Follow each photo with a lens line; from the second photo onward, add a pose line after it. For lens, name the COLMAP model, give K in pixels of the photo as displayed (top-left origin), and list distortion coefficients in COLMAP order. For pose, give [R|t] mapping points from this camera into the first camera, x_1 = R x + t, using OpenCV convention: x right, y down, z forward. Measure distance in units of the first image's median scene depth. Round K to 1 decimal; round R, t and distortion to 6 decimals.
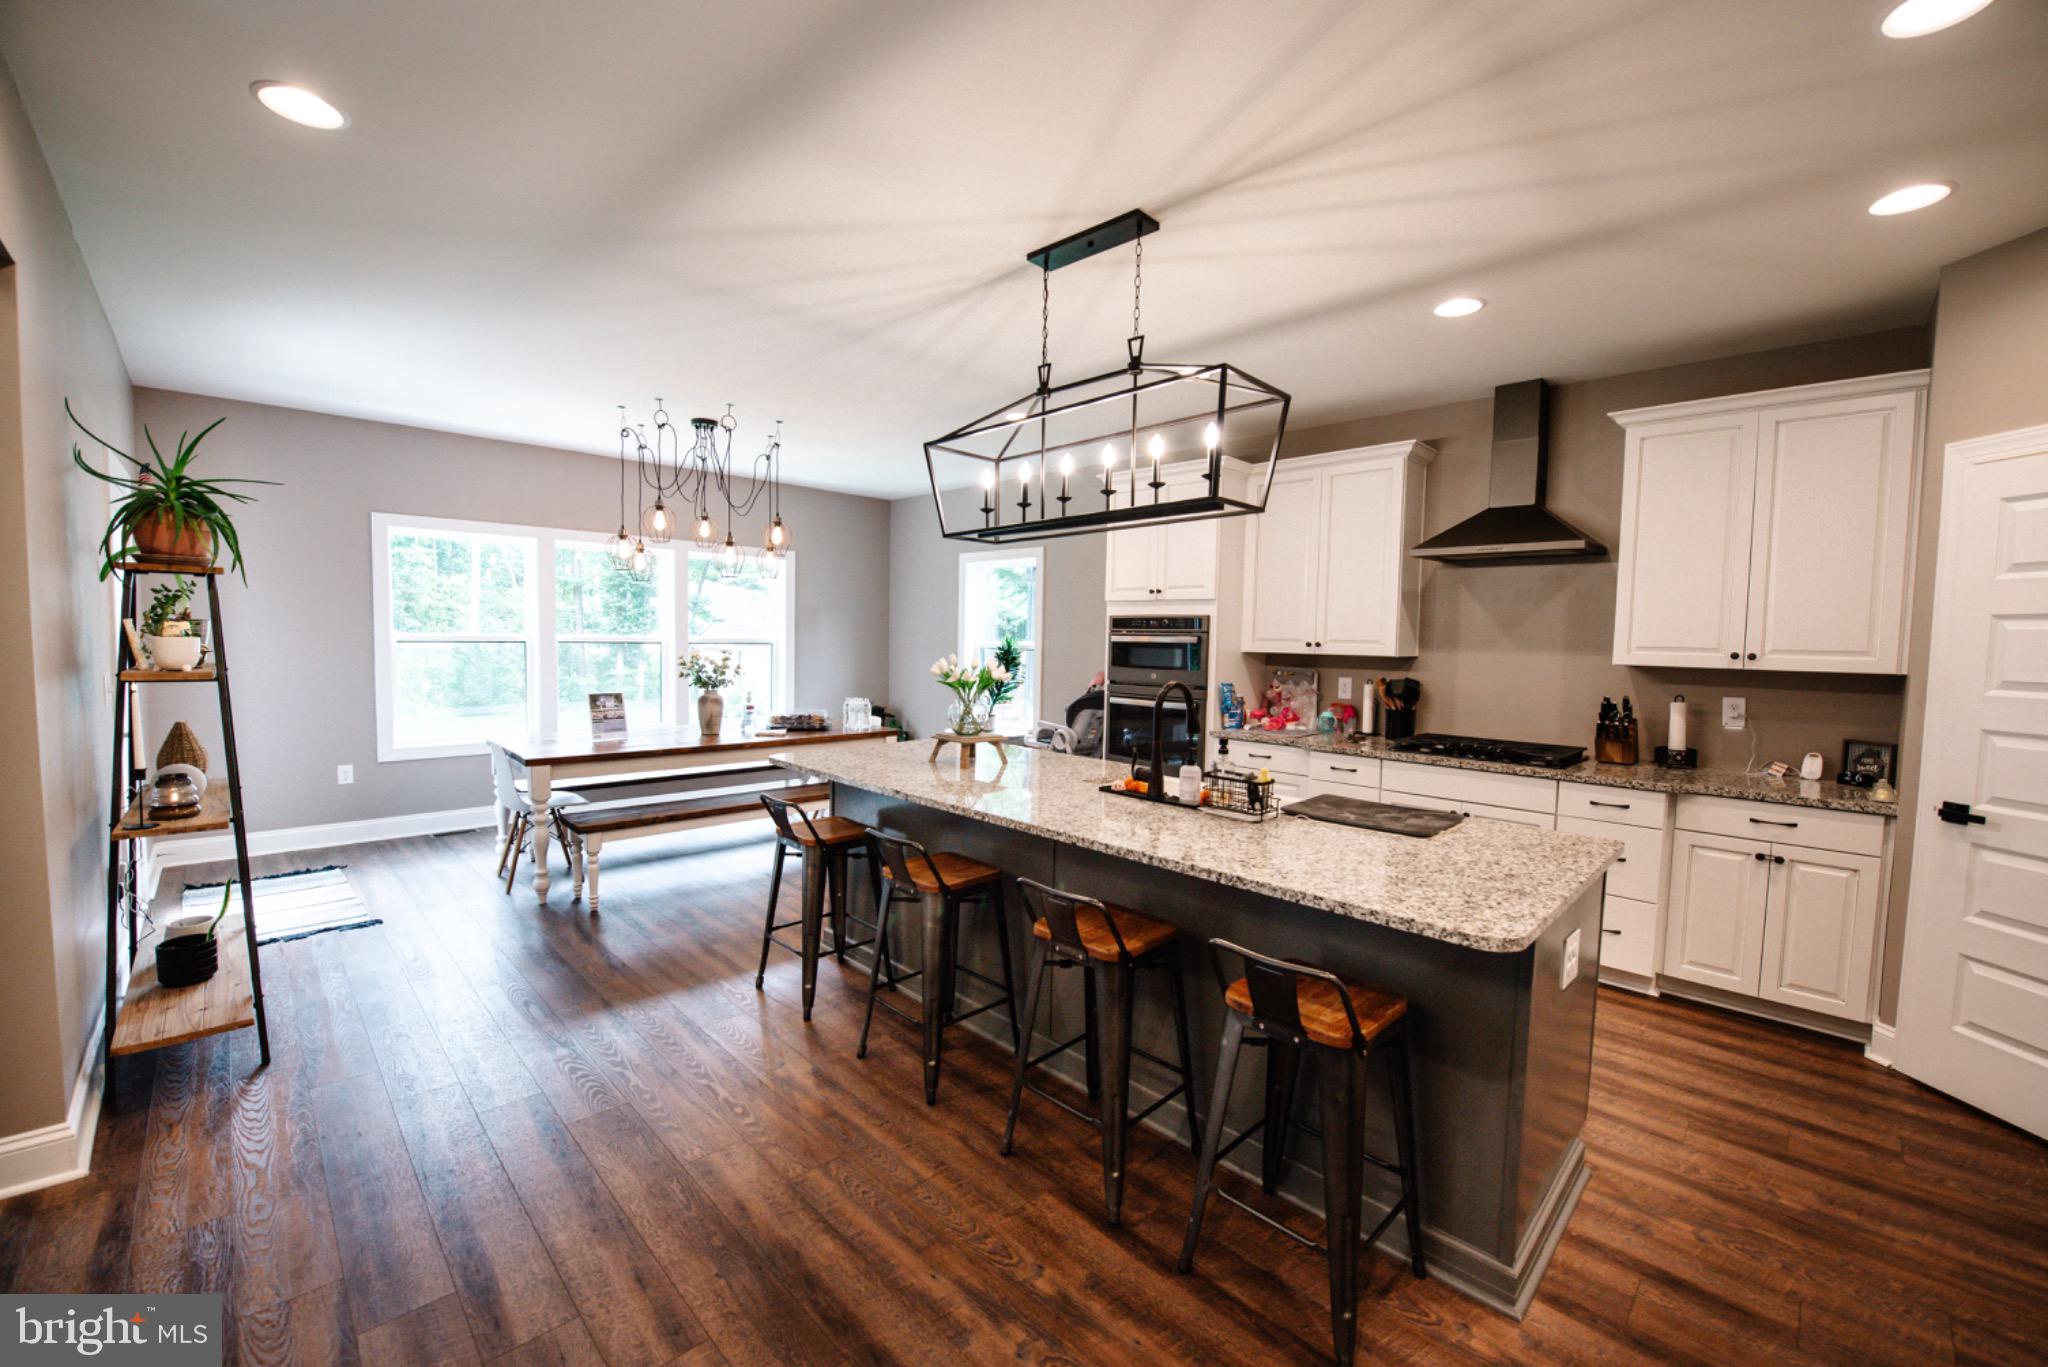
lens RADIAL K [[815.3, 0, 1027.4], [0, 815.3, 683.4], [0, 0, 1]] dist [-0.014160, -0.002326]
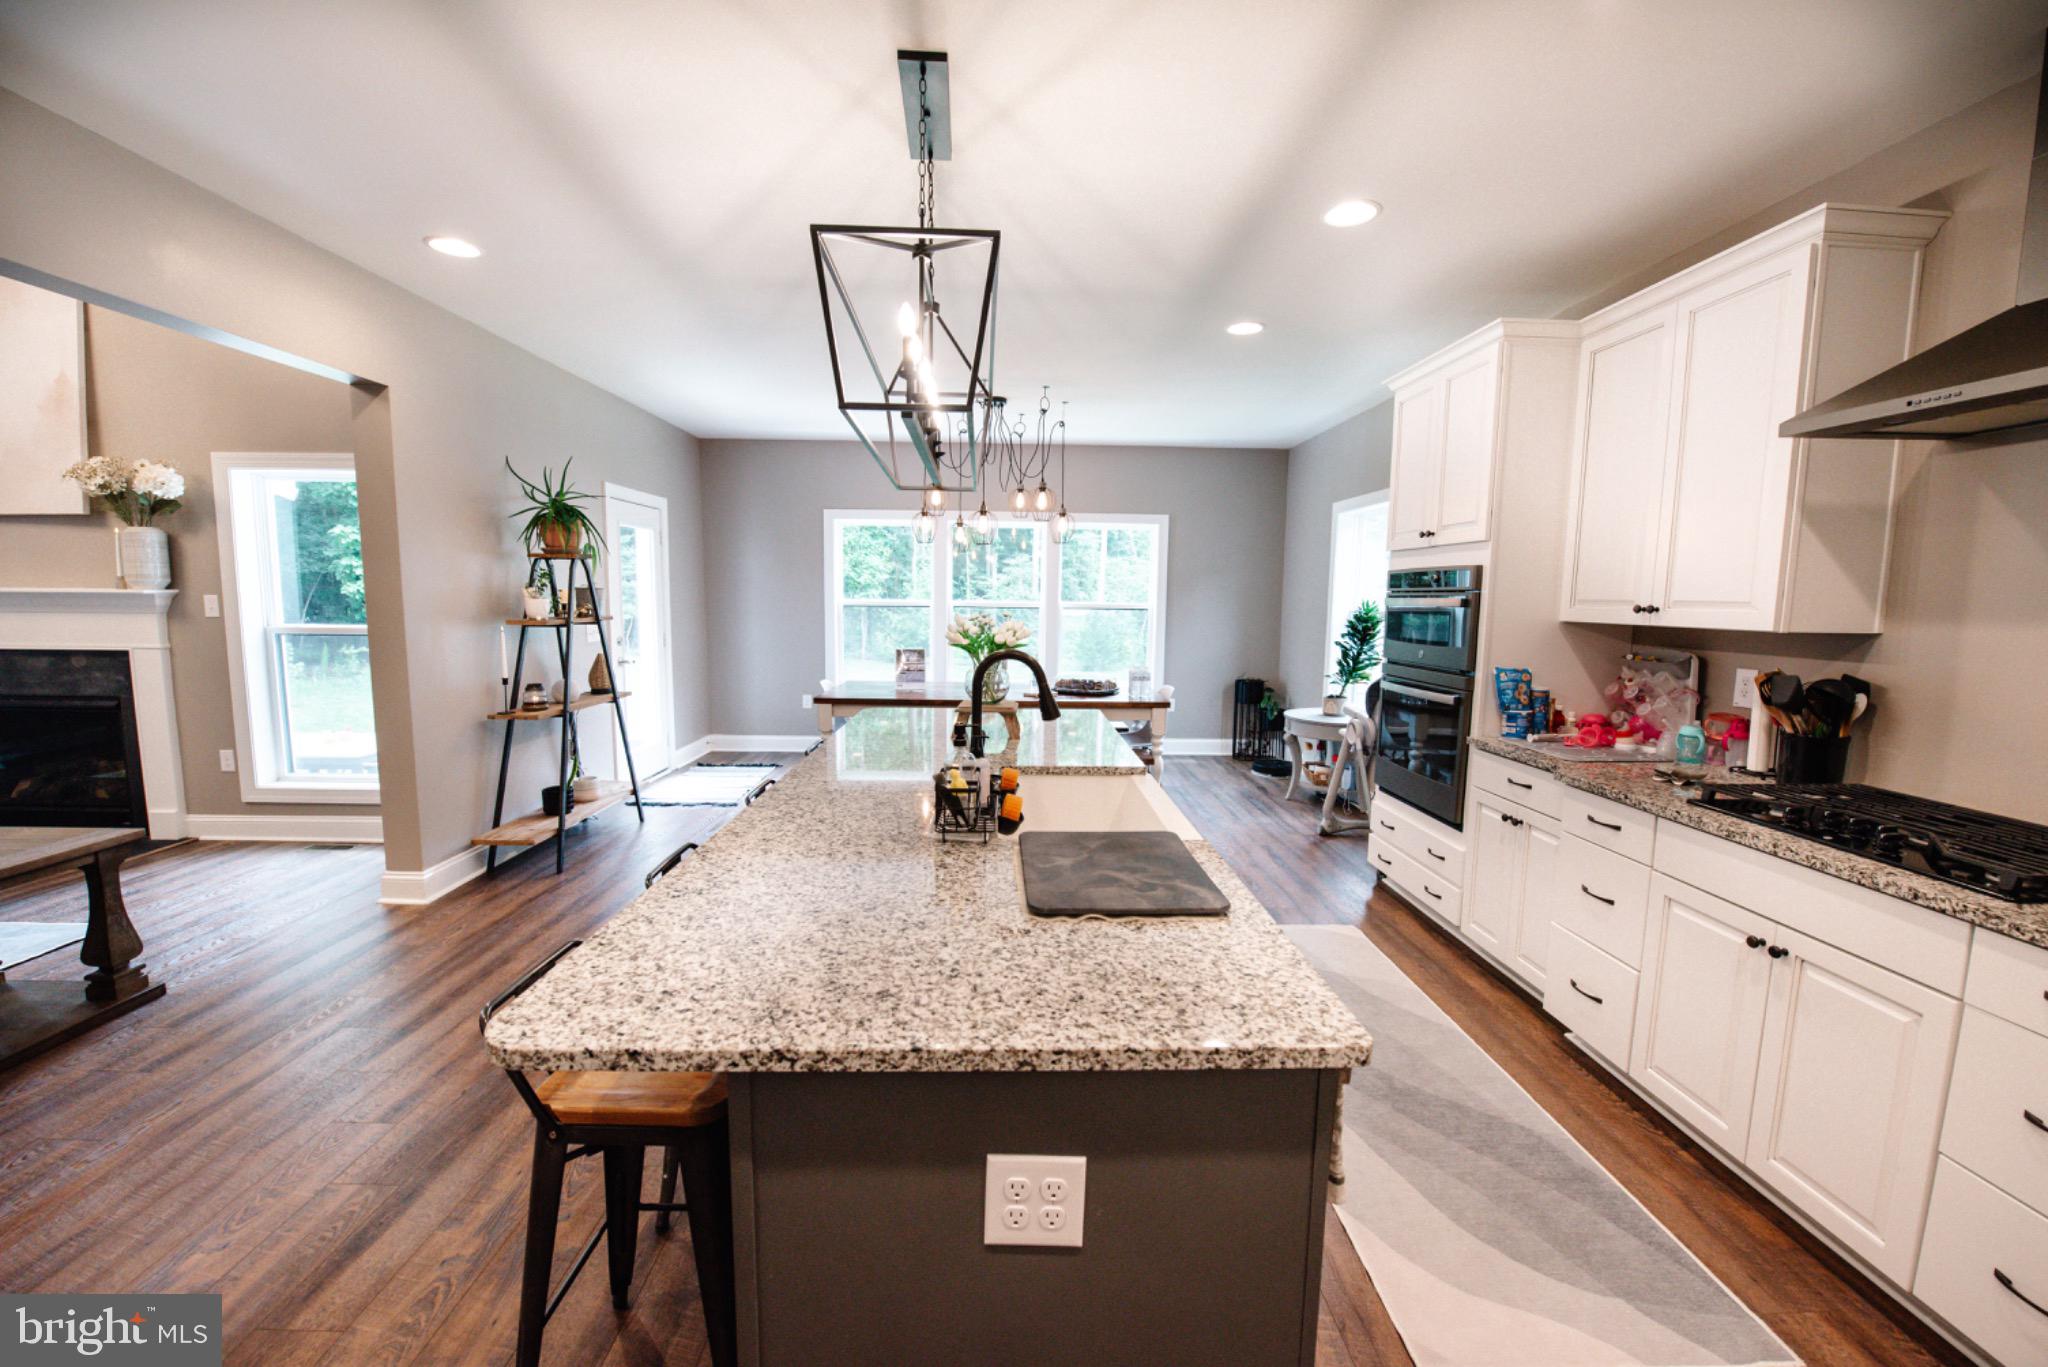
lens RADIAL K [[815.3, 0, 1023.8], [0, 815.3, 684.4], [0, 0, 1]] dist [-0.014160, -0.002326]
pose [[0.725926, 0.065877, -0.684611, 0.491258], [-0.040341, 0.997767, 0.053235, -0.007702], [0.686589, -0.011027, 0.726962, 0.305933]]
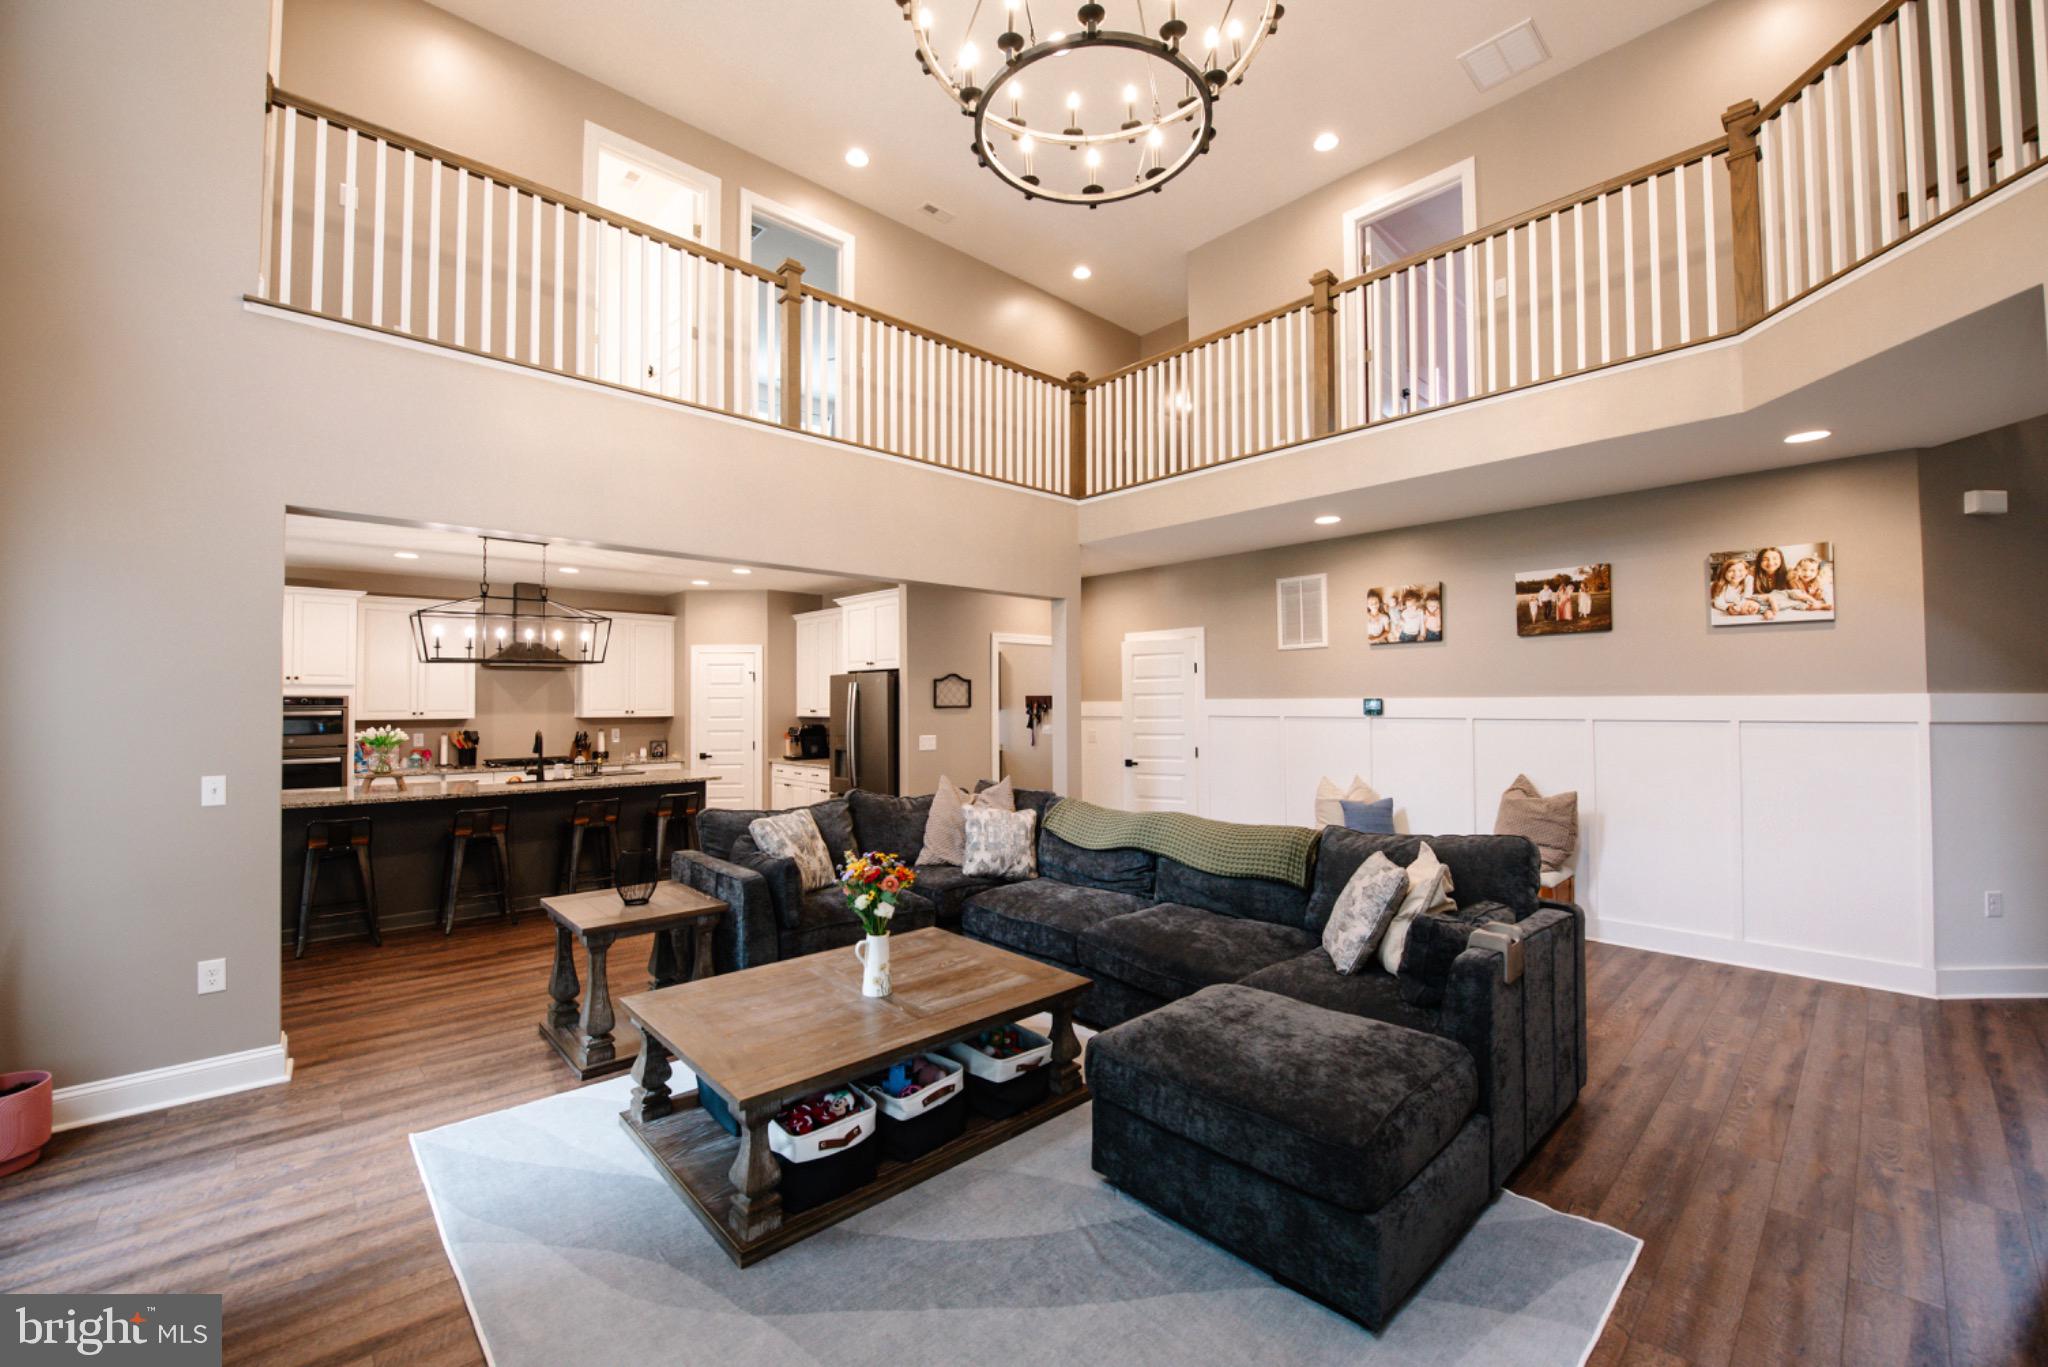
lens RADIAL K [[815.3, 0, 1026.8], [0, 815.3, 690.5], [0, 0, 1]] dist [-0.014160, -0.002326]
pose [[0.028643, -0.004578, 0.999579, -1.414111], [0.065318, 0.997861, 0.002699, -0.021257], [-0.997453, 0.065213, 0.028881, -0.307019]]
